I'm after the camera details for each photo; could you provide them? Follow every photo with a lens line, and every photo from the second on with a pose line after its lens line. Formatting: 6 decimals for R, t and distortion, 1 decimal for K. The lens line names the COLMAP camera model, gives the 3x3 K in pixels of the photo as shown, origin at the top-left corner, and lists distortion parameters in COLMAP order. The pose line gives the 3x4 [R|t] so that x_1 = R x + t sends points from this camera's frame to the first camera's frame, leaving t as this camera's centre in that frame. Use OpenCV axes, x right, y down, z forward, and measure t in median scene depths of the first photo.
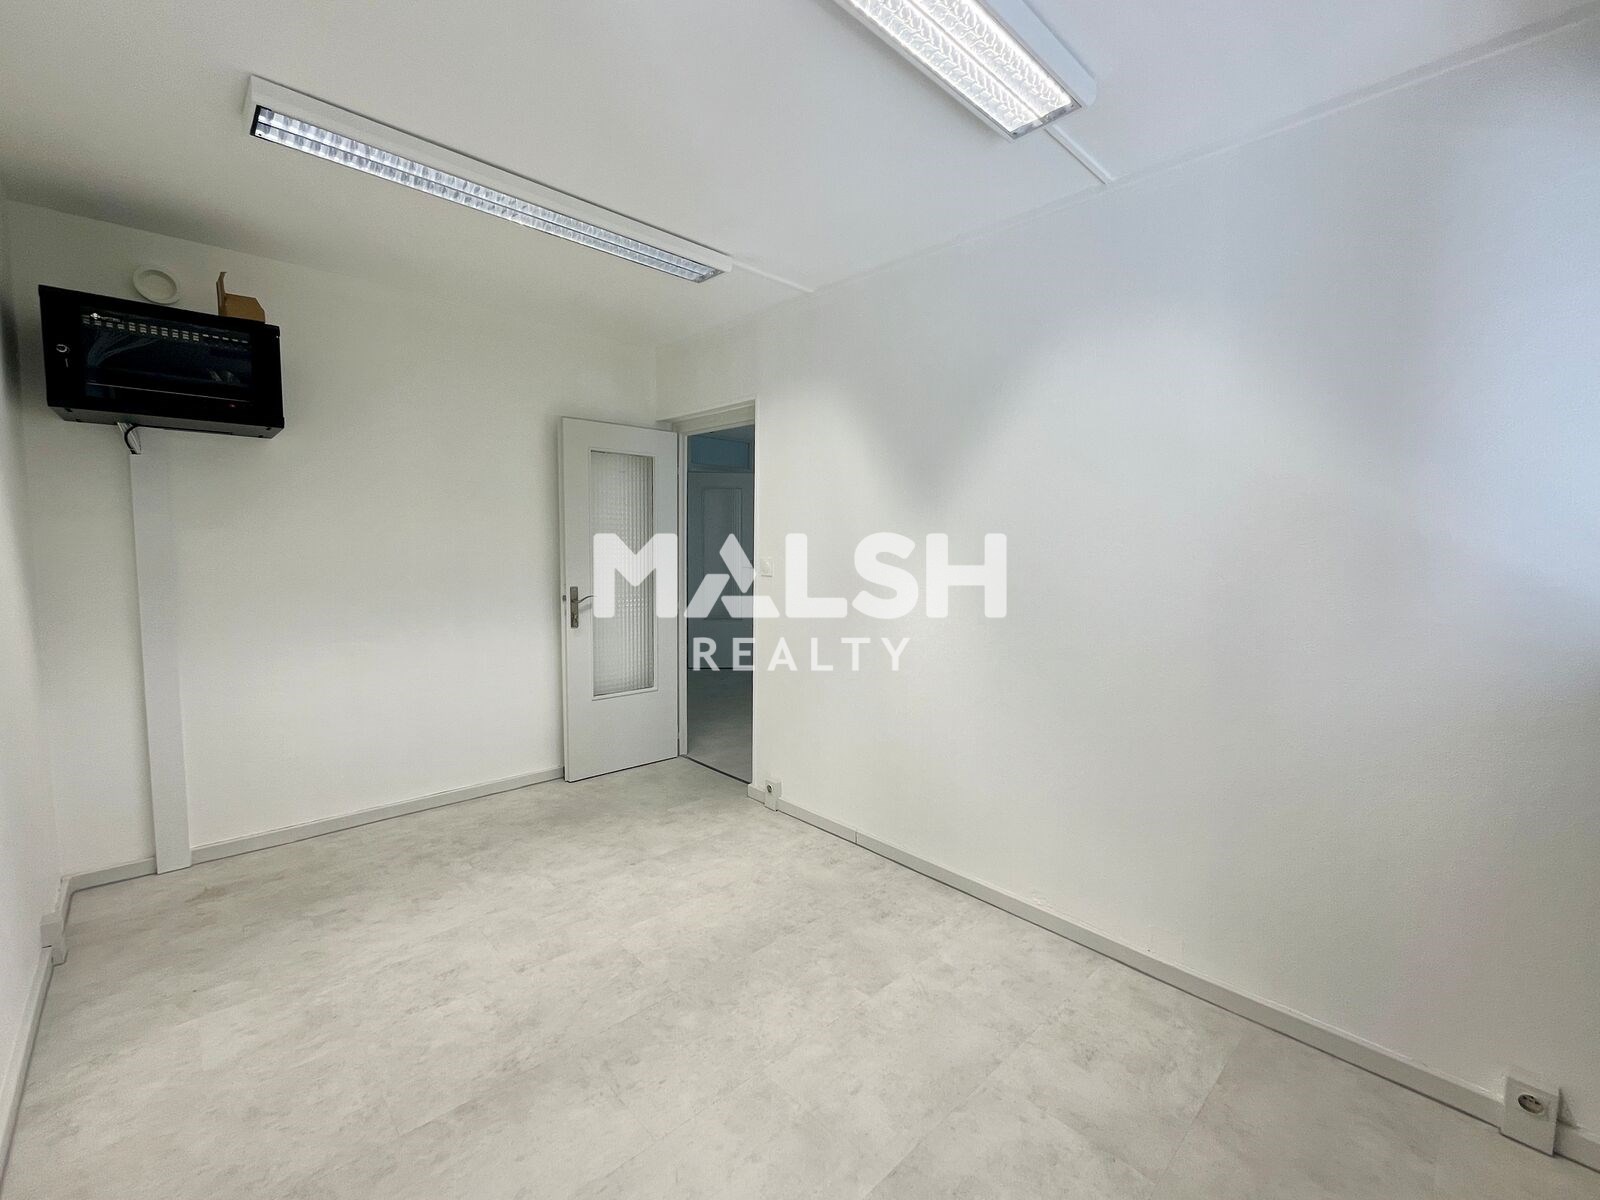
lens RADIAL K [[685.3, 0, 801.9], [0, 685.3, 601.0], [0, 0, 1]] dist [-0.001269, -0.000214]
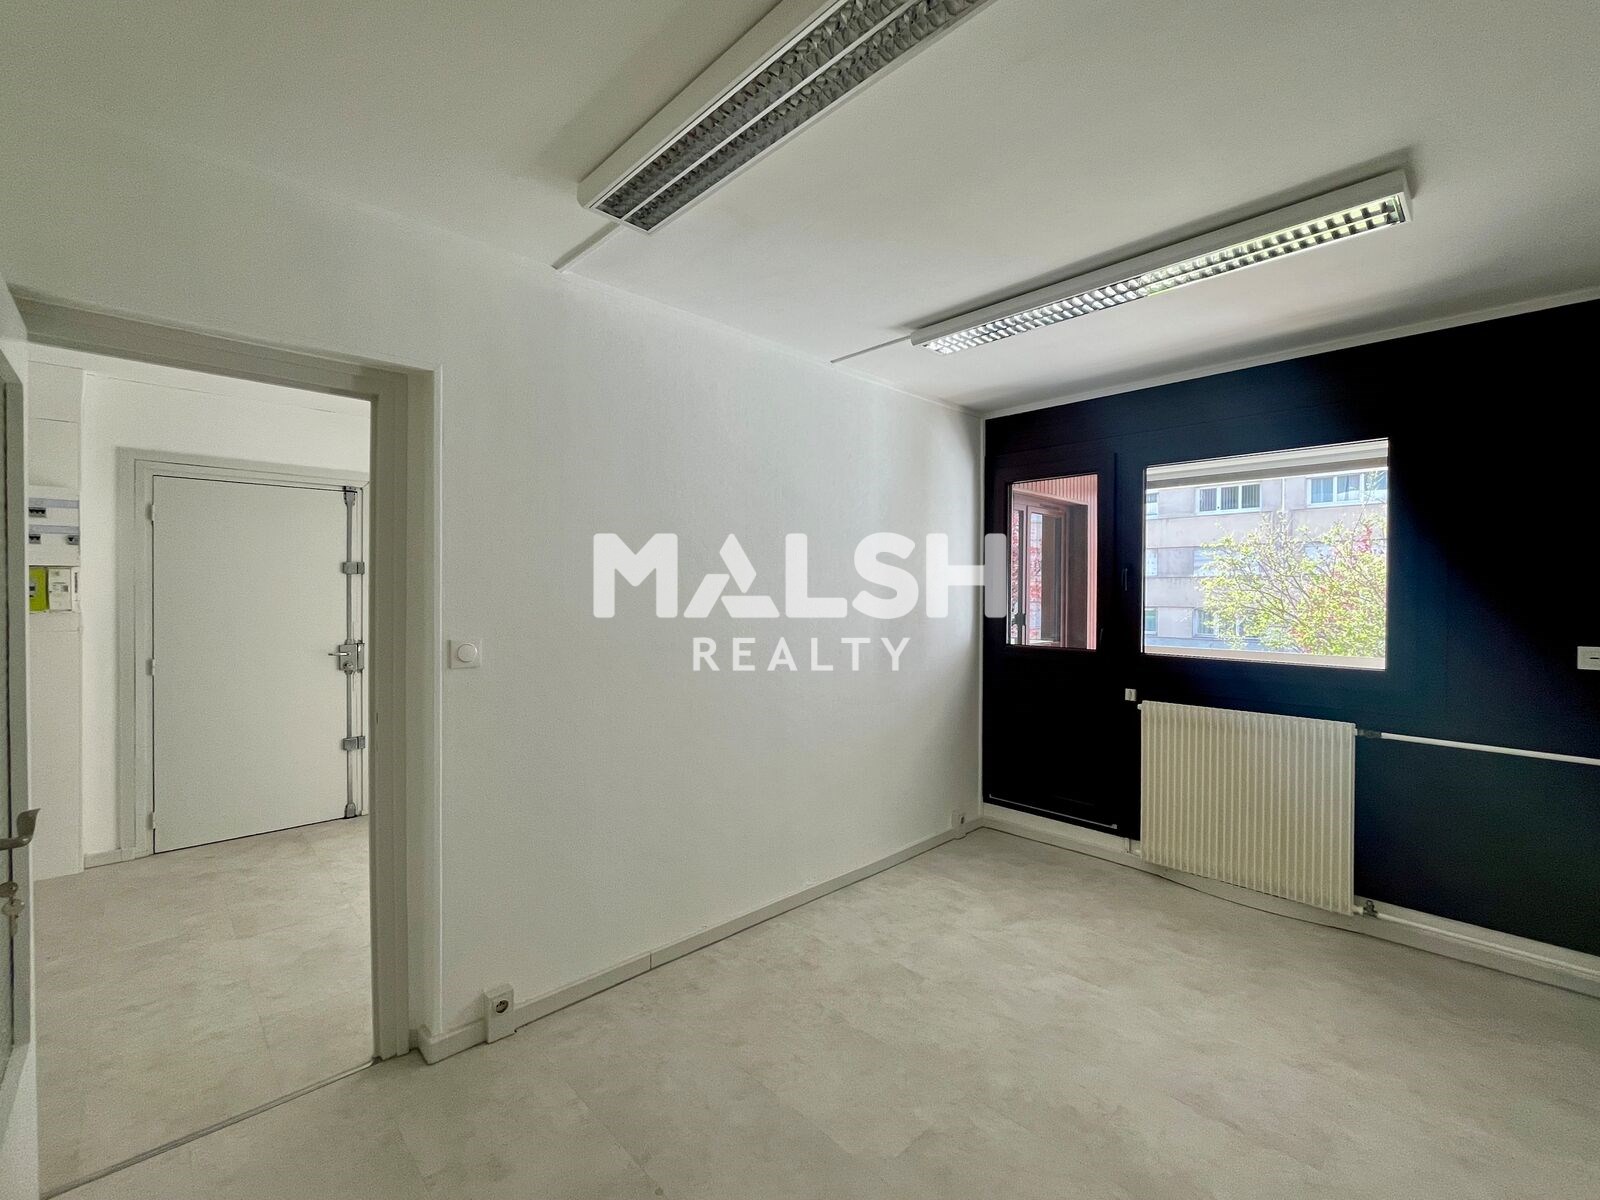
lens RADIAL K [[685.3, 0, 797.2], [0, 685.3, 599.4], [0, 0, 1]] dist [-0.001269, -0.000214]
pose [[-0.006042, -0.023315, 0.999710, -1.070212], [0.077855, 0.996683, 0.023715, -0.141374], [-0.996946, 0.077976, -0.004207, 1.141845]]
